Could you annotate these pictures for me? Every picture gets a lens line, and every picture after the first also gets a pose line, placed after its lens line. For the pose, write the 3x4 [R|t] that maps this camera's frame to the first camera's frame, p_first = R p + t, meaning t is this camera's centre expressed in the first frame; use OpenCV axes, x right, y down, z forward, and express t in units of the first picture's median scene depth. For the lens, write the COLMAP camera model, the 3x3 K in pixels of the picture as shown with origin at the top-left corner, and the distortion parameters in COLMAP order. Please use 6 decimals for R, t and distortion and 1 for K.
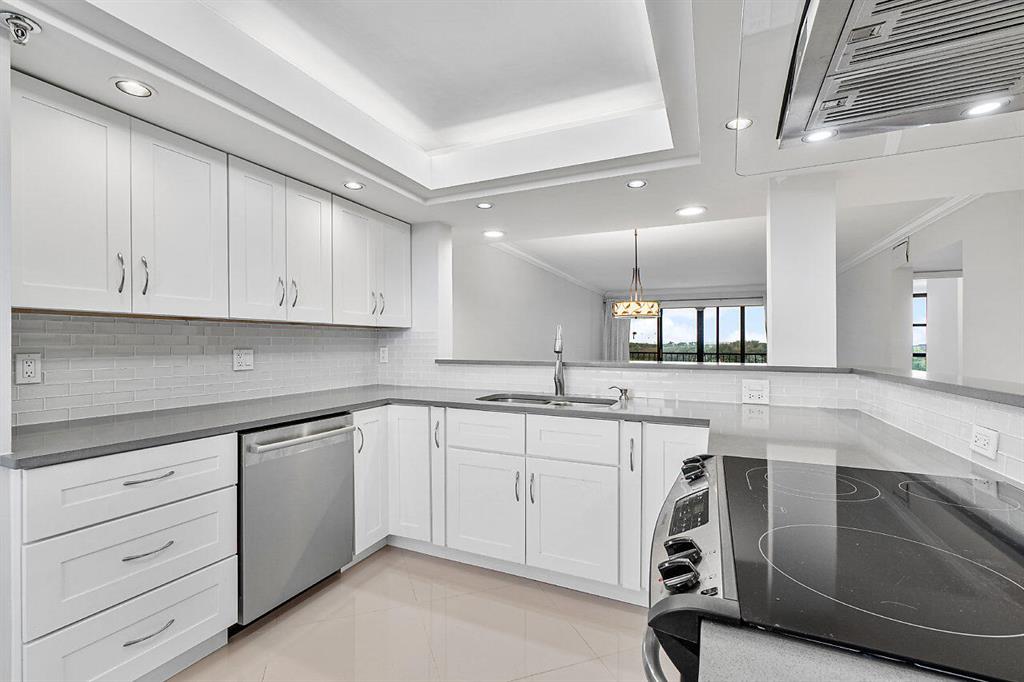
lens RADIAL K [[451.3, 0, 501.6], [0, 451.3, 341.8], [0, 0, 1]] dist [-0.004159, 0.002727]
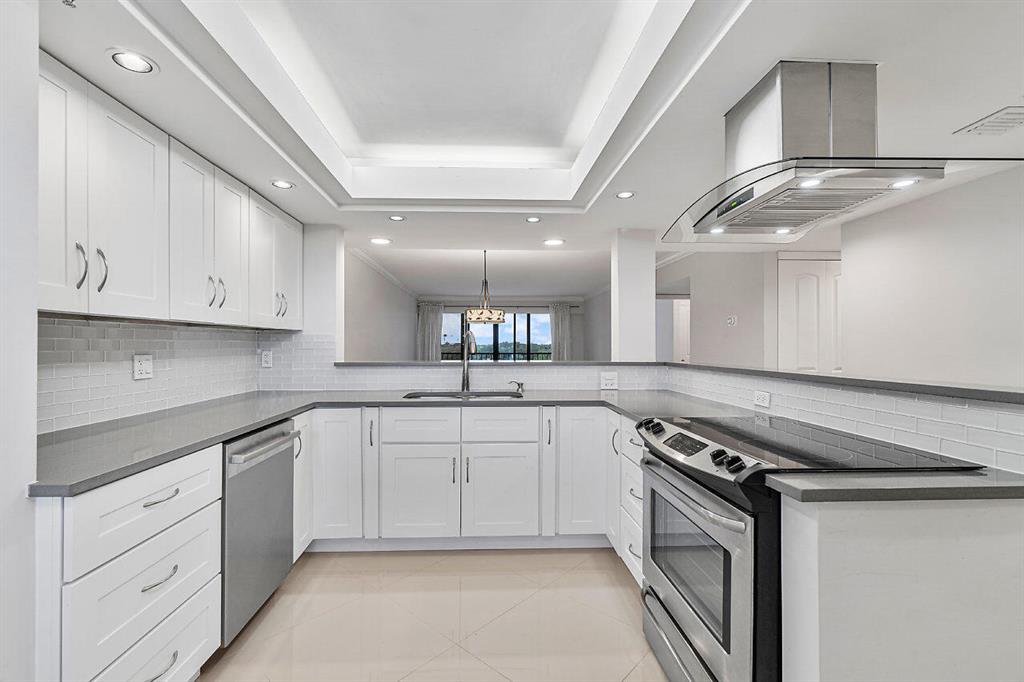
lens RADIAL K [[451.3, 0, 501.7], [0, 451.3, 340.1], [0, 0, 1]] dist [-0.004159, 0.002727]
pose [[0.884948, 0.002467, 0.465684, -0.362426], [-0.000120, 0.999987, -0.005069, -0.006814], [-0.465690, 0.004430, 0.884937, -0.075591]]
